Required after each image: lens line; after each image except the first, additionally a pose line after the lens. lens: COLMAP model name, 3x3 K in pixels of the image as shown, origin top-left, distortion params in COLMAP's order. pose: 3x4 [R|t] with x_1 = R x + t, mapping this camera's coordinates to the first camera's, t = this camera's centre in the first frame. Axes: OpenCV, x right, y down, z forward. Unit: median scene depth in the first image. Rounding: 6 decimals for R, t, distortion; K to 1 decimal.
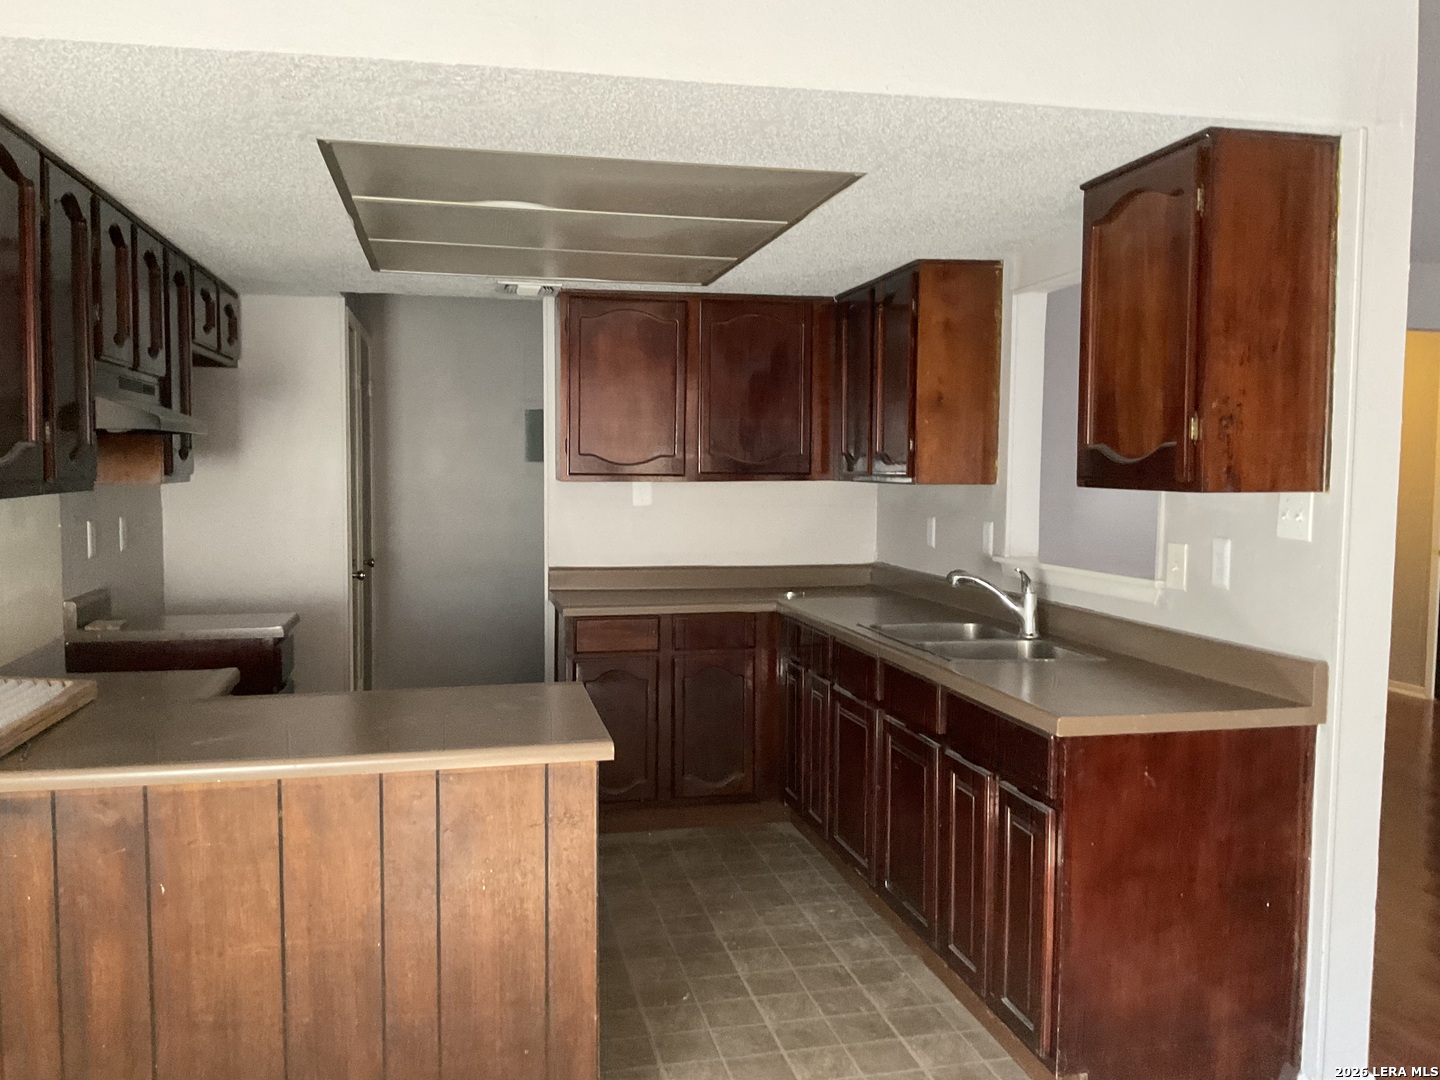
lens RADIAL K [[1192.3, 0, 718.4], [0, 1192.3, 524.7], [0, 0, 1]] dist [0.071588, -0.136431]
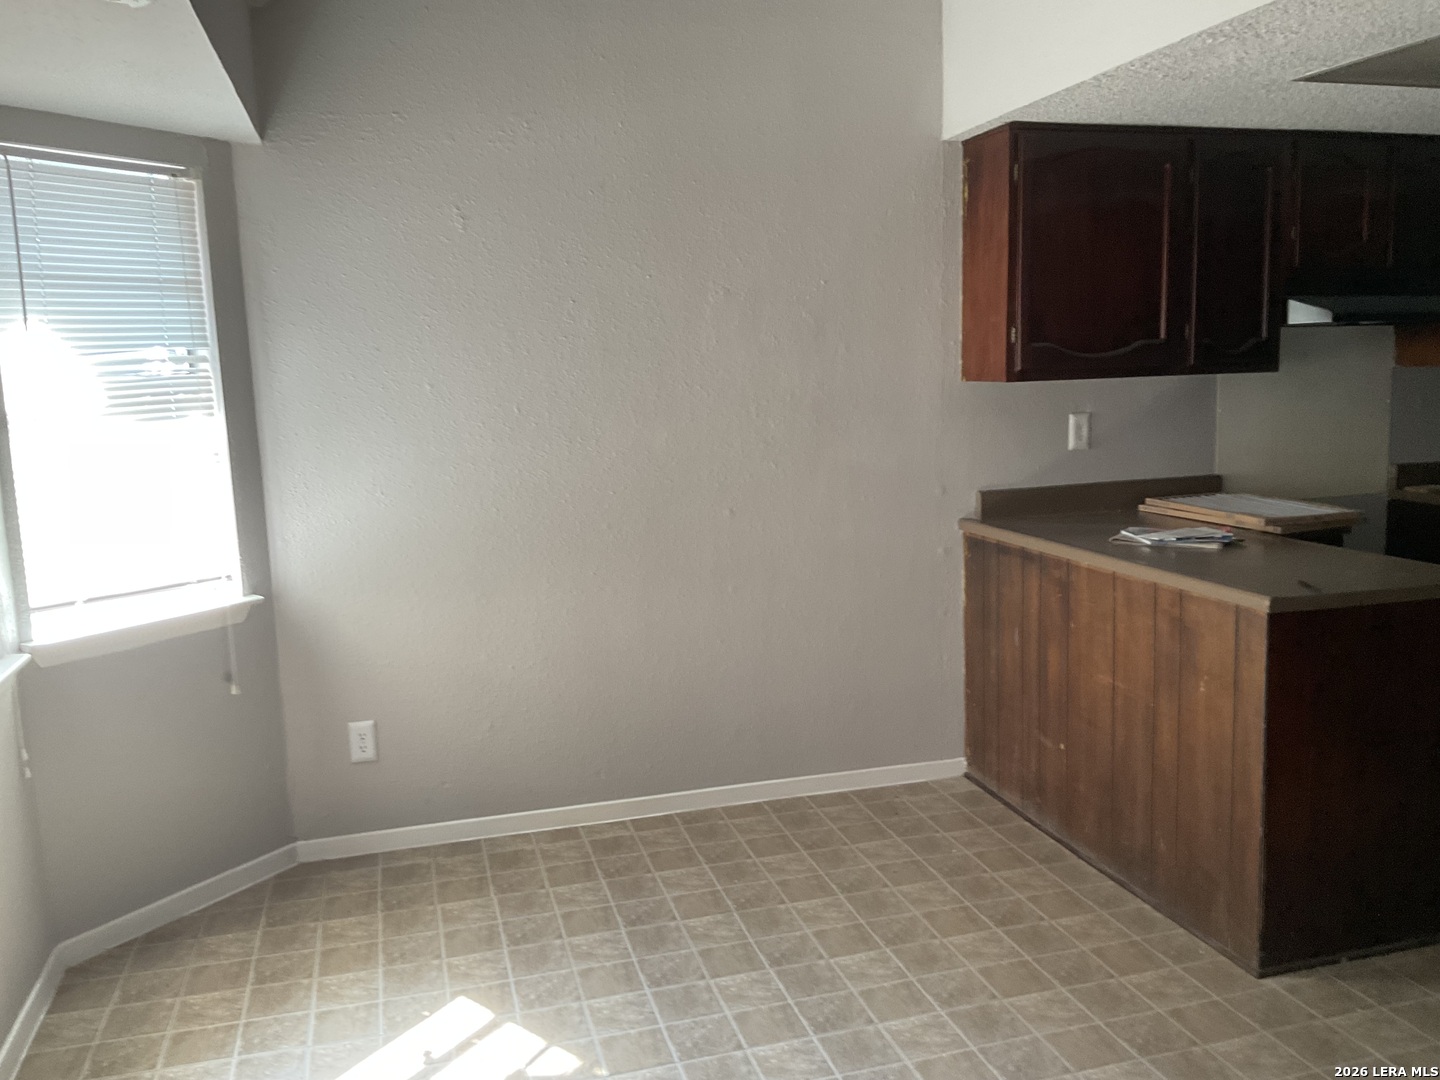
lens RADIAL K [[1192.3, 0, 723.5], [0, 1192.3, 539.6], [0, 0, 1]] dist [0.071588, -0.136431]
pose [[0.045103, 0.135806, -0.989708, 0.986107], [-0.025217, 0.990556, 0.134773, -0.011860], [0.998664, 0.018879, 0.048102, 0.416696]]
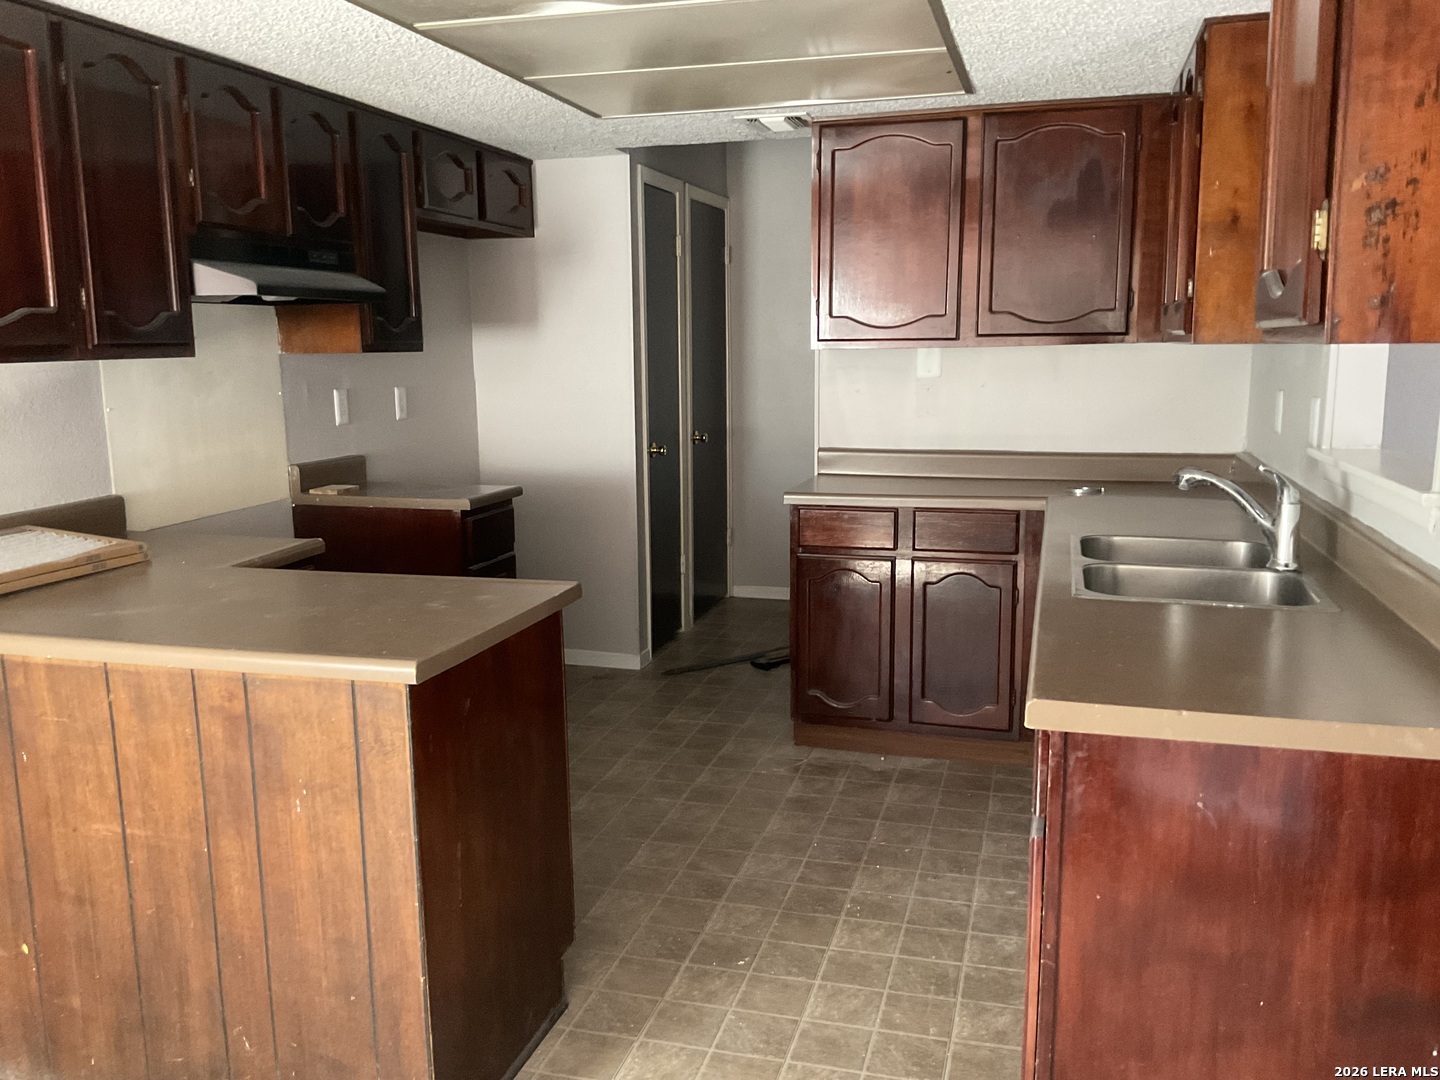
lens RADIAL K [[1192.3, 0, 723.0], [0, 1192.3, 528.0], [0, 0, 1]] dist [0.071588, -0.136431]
pose [[0.877732, 0.059576, -0.475433, 0.463672], [-0.009707, 0.994247, 0.106668, 0.002505], [0.479053, -0.089011, 0.873261, 0.388086]]
